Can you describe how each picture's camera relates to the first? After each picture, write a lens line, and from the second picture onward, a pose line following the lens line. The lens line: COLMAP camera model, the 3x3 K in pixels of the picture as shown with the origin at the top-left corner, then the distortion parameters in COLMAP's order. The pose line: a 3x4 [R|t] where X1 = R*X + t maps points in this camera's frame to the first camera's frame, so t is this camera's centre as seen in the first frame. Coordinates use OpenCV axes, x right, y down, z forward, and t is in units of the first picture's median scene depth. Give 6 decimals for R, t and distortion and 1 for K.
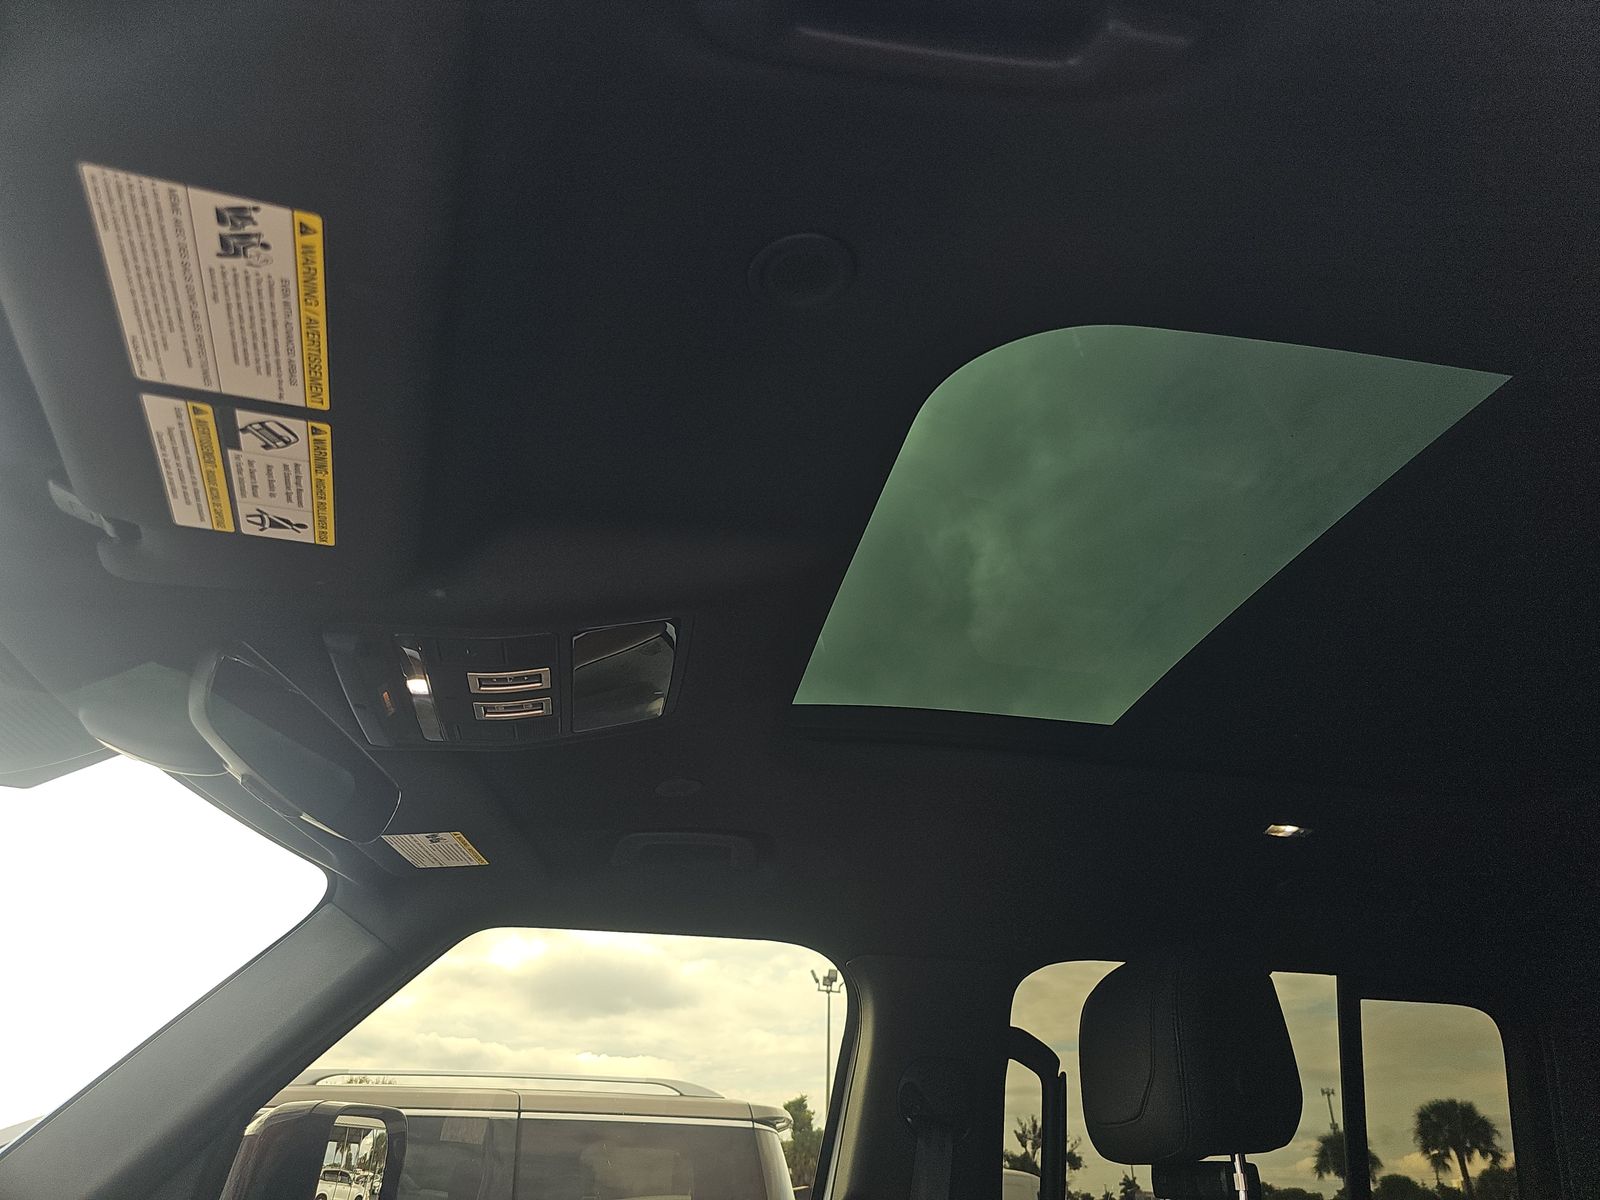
lens RADIAL K [[1069.0, 0, 800.9], [0, 1069.0, 561.8], [0, 0, 1]] dist [0.001186, -0.006066]
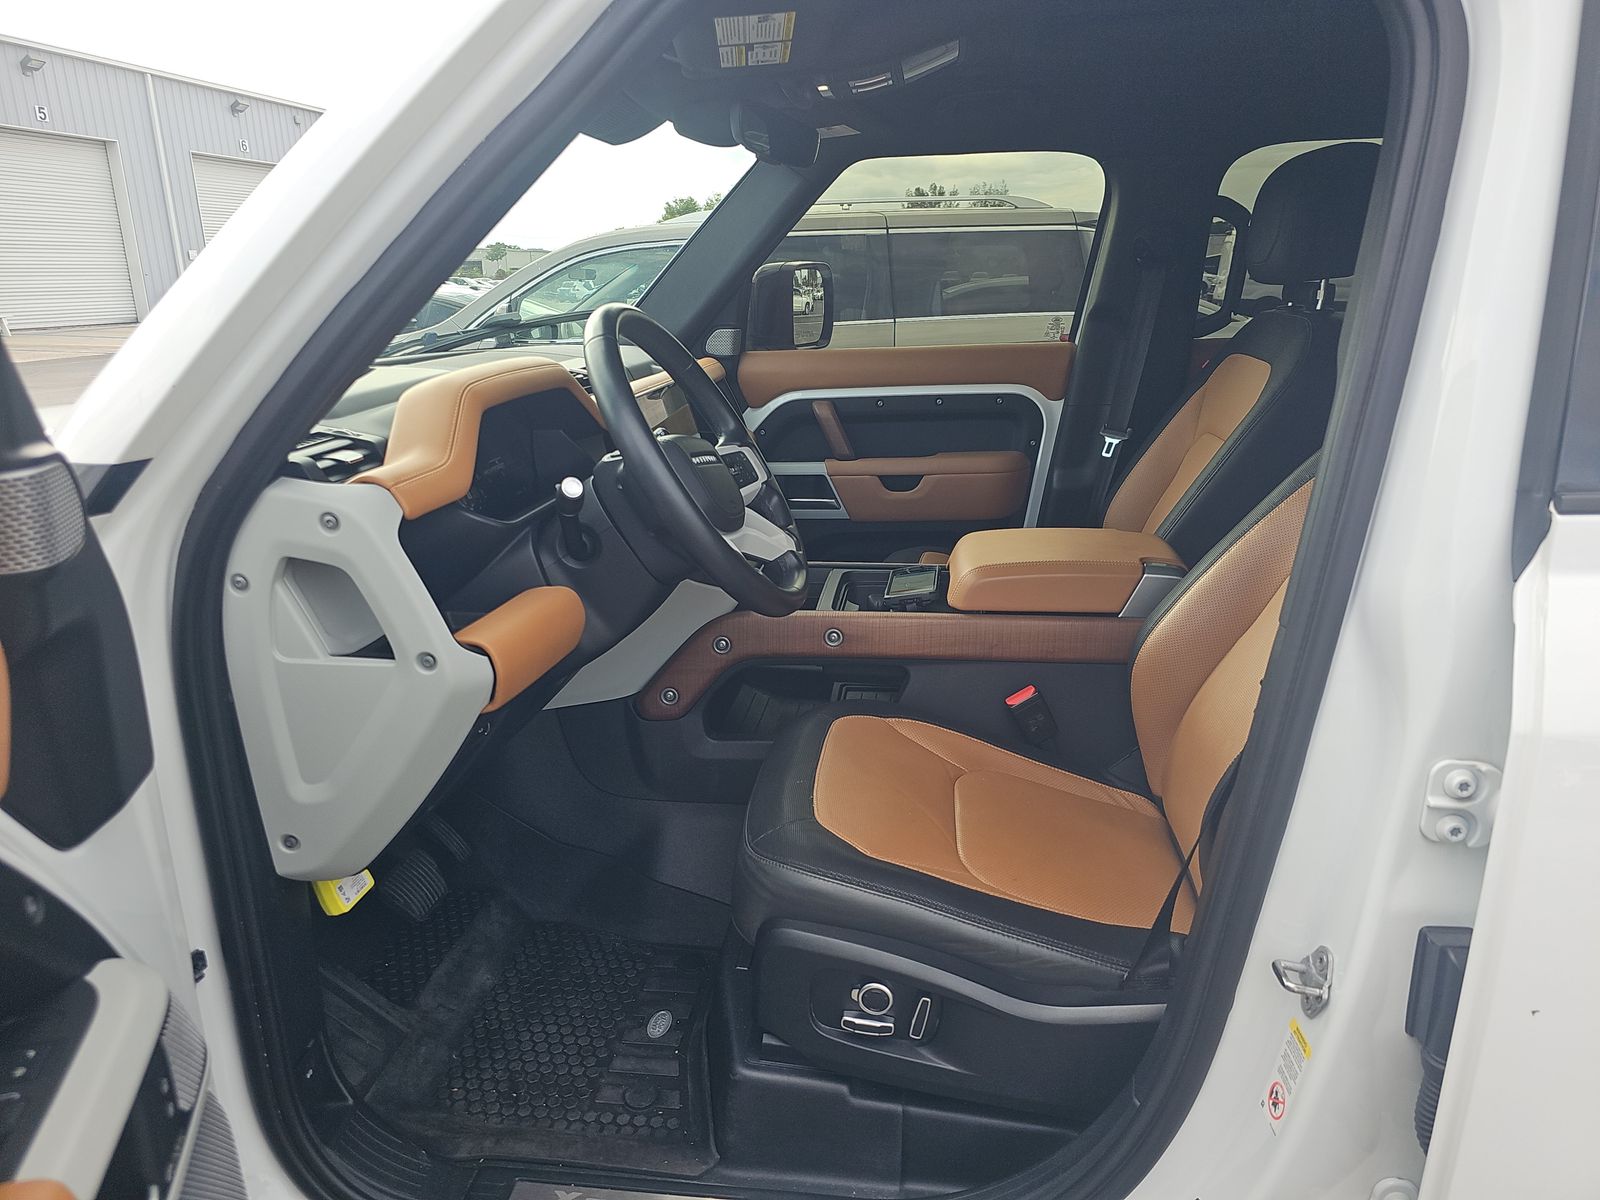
lens RADIAL K [[1069.0, 0, 800.9], [0, 1069.0, 561.8], [0, 0, 1]] dist [0.001186, -0.006066]
pose [[0.953429, 0.041360, -0.298767, 0.060435], [0.186244, 0.698419, 0.691031, -0.182101], [0.237246, -0.714493, 0.658190, -0.250043]]
